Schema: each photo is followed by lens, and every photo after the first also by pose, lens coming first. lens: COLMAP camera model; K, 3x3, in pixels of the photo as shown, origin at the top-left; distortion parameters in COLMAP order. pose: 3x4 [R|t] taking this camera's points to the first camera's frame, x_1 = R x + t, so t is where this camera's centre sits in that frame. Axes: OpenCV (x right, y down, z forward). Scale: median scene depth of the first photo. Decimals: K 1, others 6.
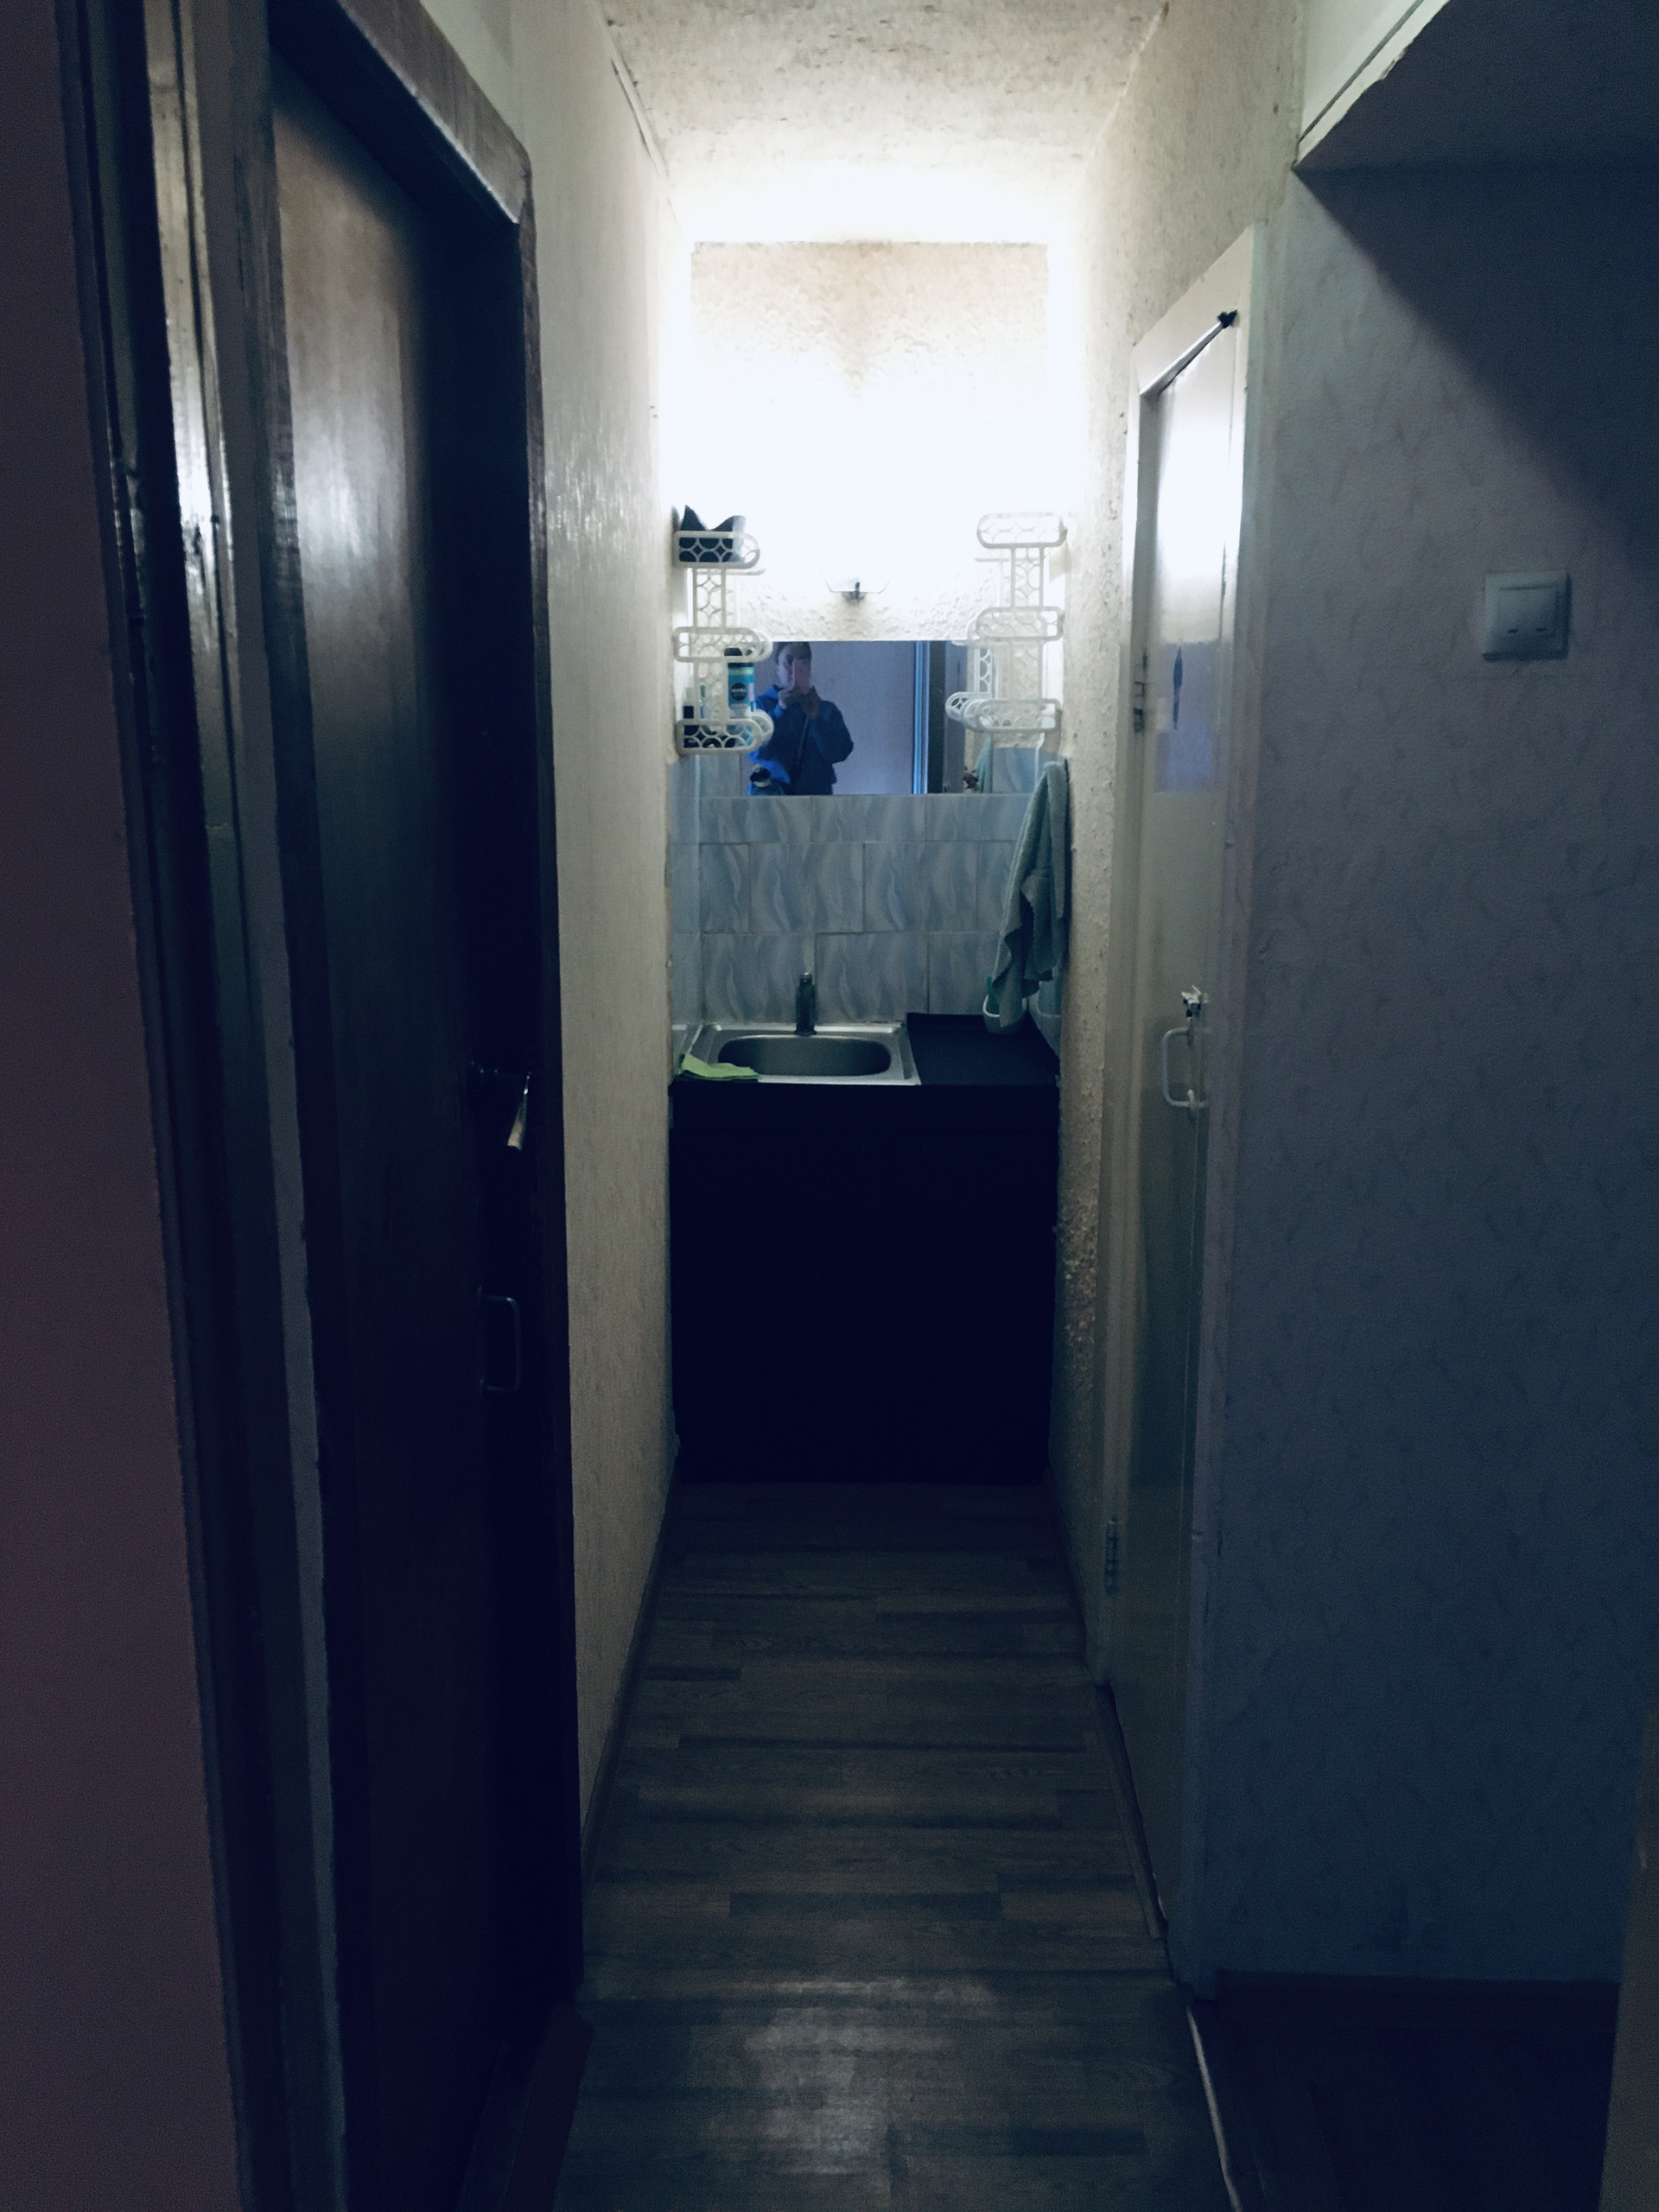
lens RADIAL K [[1931.2, 0, 840.6], [0, 1931.2, 1117.7], [0, 0, 1]] dist [0.010426, -0.001605]
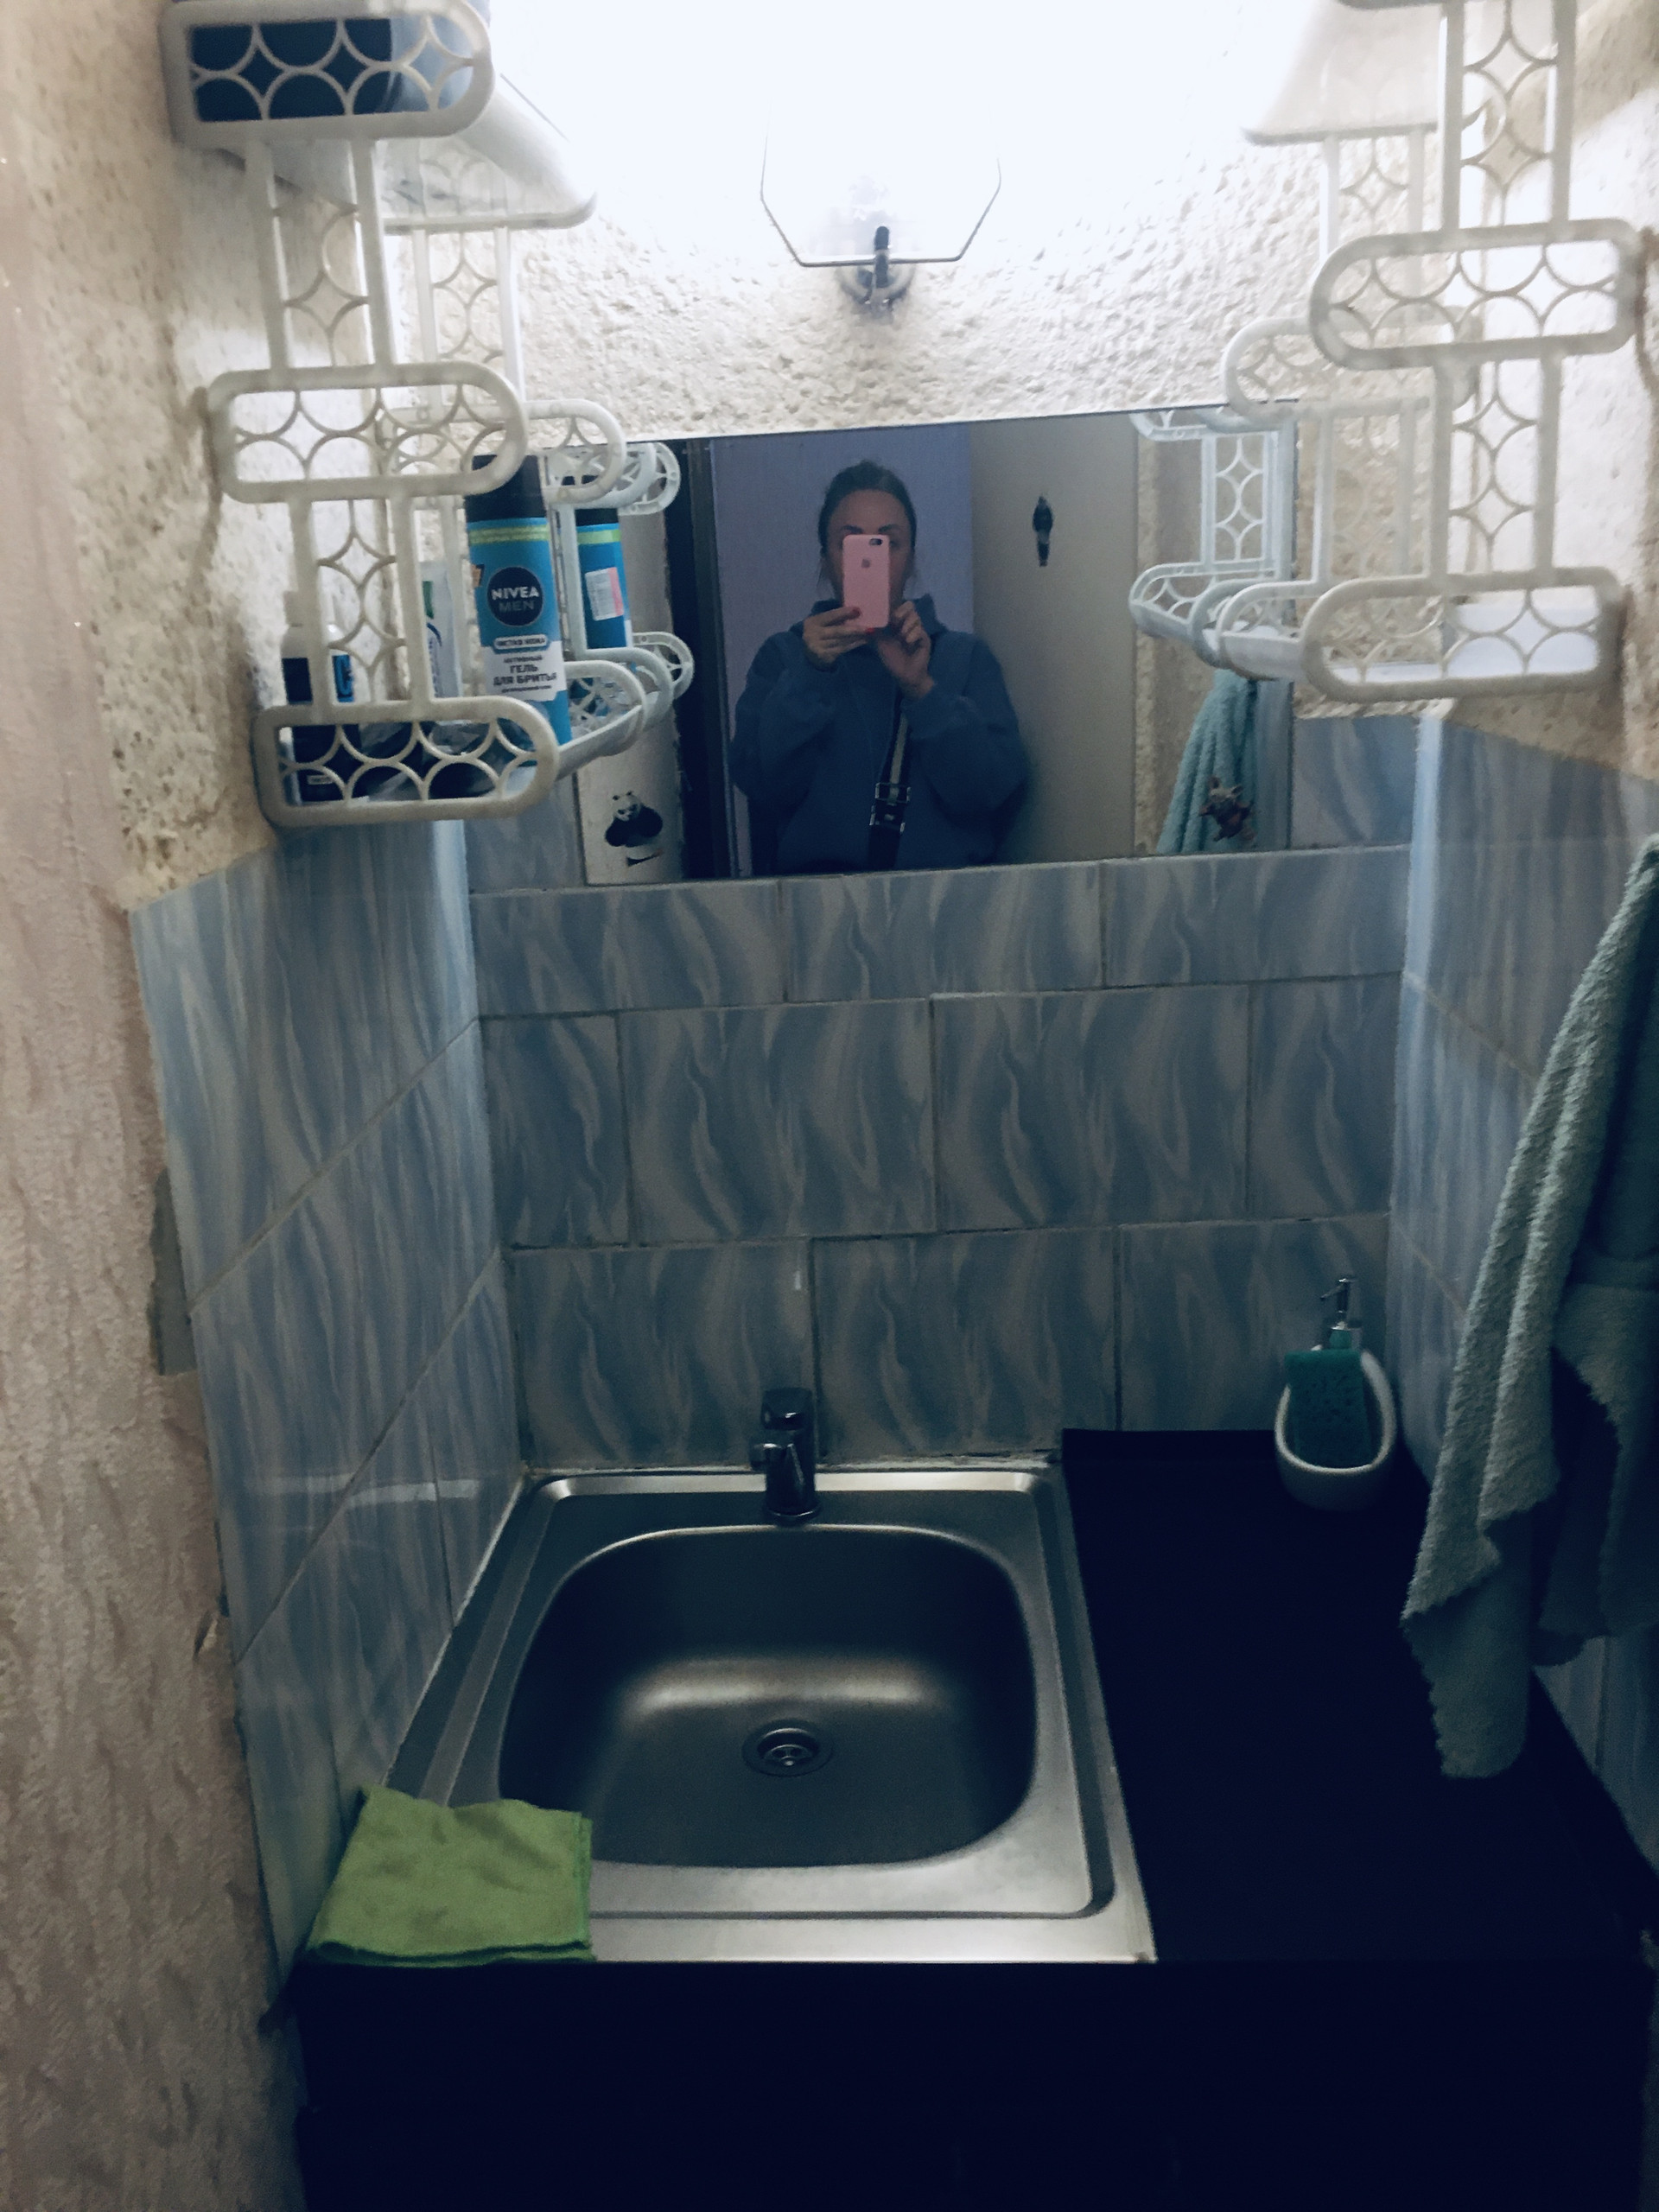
lens RADIAL K [[1931.2, 0, 812.6], [0, 1931.2, 1092.8], [0, 0, 1]] dist [0.010426, -0.001605]
pose [[0.997484, -0.033775, -0.062330, 0.011794], [0.036604, 0.998324, 0.044828, -0.141305], [0.060711, -0.046997, 0.997048, 0.636732]]
